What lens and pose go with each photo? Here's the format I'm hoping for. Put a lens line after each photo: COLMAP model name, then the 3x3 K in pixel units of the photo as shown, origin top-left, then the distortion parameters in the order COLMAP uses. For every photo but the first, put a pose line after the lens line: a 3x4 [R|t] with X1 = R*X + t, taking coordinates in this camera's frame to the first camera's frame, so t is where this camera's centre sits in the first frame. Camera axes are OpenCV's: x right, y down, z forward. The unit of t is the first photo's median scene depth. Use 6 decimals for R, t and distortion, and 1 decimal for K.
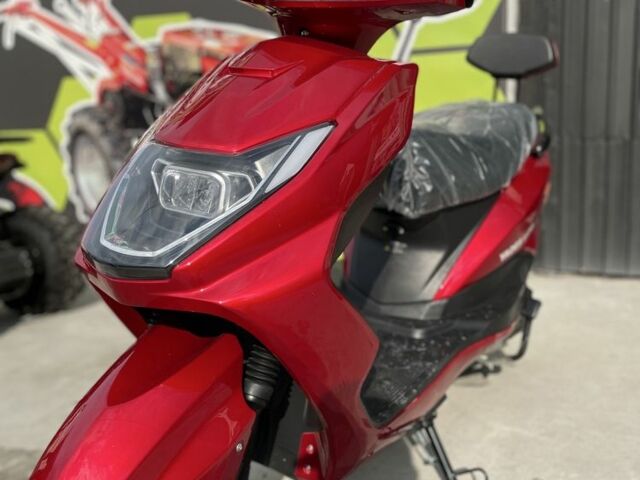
lens RADIAL K [[646.0, 0, 336.3], [0, 646.0, 244.4], [0, 0, 1]] dist [0.036055, 0.000000]
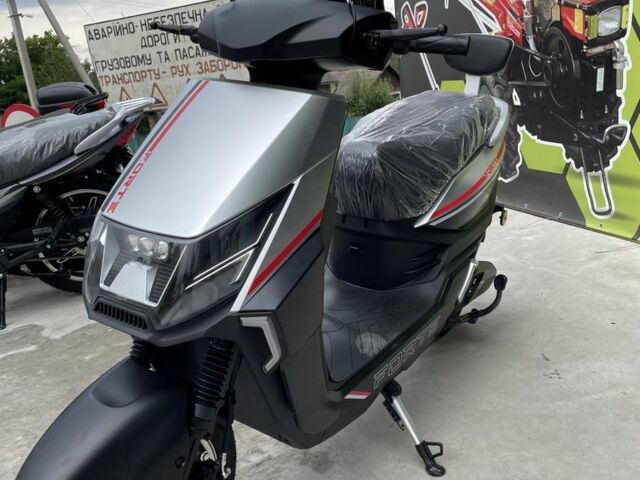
lens RADIAL K [[646.0, 0, 327.8], [0, 646.0, 247.6], [0, 0, 1]] dist [0.036055, 0.000000]
pose [[0.575335, 0.193430, -0.794717, 0.942295], [-0.043543, 0.977499, 0.206396, -0.253981], [0.816758, -0.084143, 0.570812, 0.241289]]
